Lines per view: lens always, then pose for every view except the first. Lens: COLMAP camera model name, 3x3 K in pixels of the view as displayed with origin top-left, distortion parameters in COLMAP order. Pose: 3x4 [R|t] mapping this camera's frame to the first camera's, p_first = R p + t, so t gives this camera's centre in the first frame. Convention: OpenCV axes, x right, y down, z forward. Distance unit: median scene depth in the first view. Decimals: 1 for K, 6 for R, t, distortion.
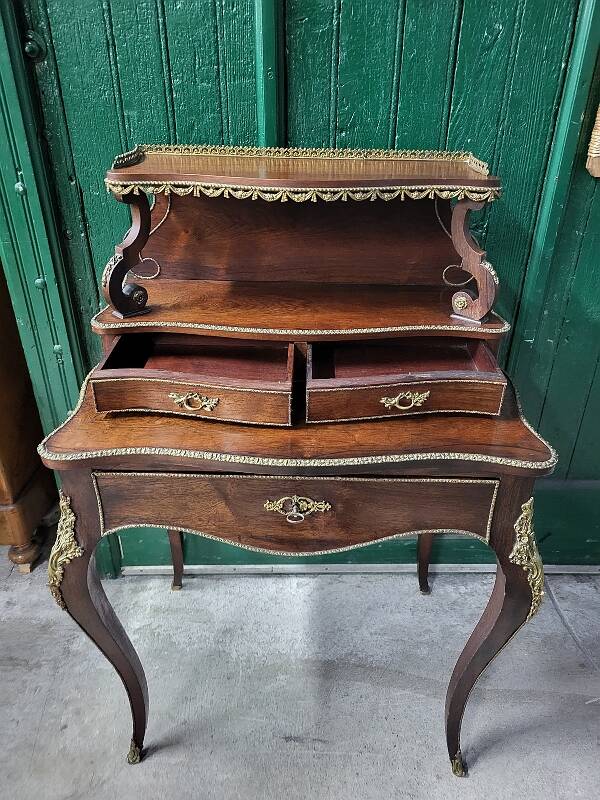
lens RADIAL K [[600.3, 0, 307.6], [0, 600.3, 406.7], [0, 0, 1]] dist [0.037749, -0.003025]
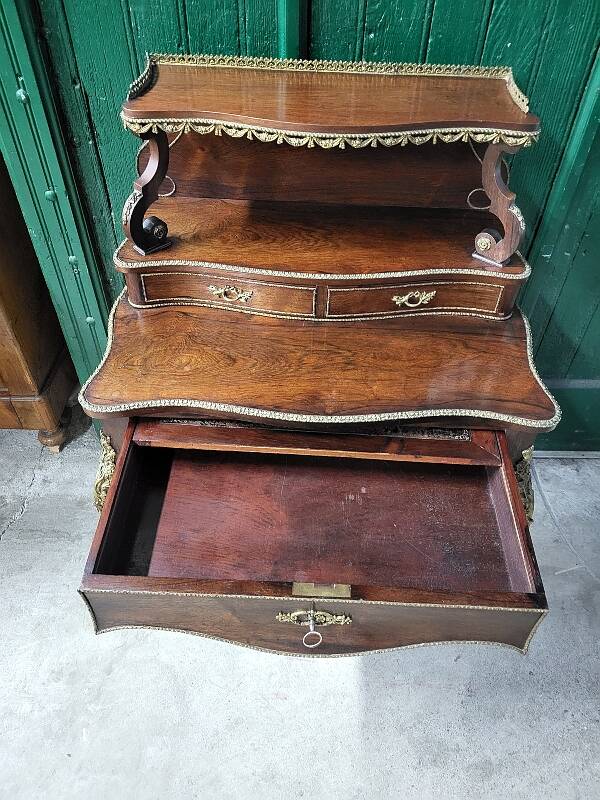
lens RADIAL K [[601.2, 0, 305.4], [0, 601.2, 399.9], [0, 0, 1]] dist [0.038920, -0.007539]
pose [[0.999839, 0.017451, 0.004139, -0.042304], [-0.017922, 0.963320, 0.267756, -0.200288], [0.000685, -0.267787, 0.963478, -0.030922]]
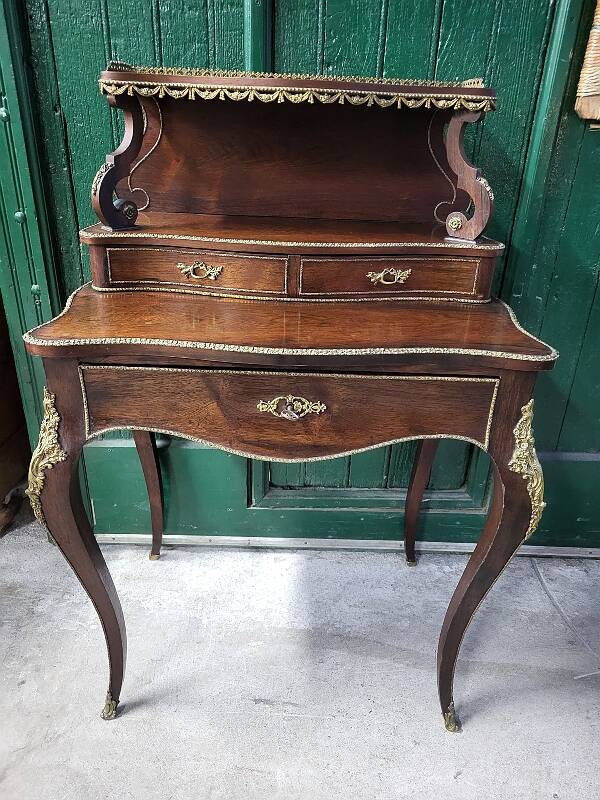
lens RADIAL K [[602.1, 0, 296.5], [0, 602.1, 416.2], [0, 0, 1]] dist [0.036545, -0.004138]
pose [[0.999605, 0.010317, 0.026151, -0.032237], [-0.008719, 0.998129, -0.060517, 0.223285], [-0.026726, 0.060265, 0.997825, 0.031631]]
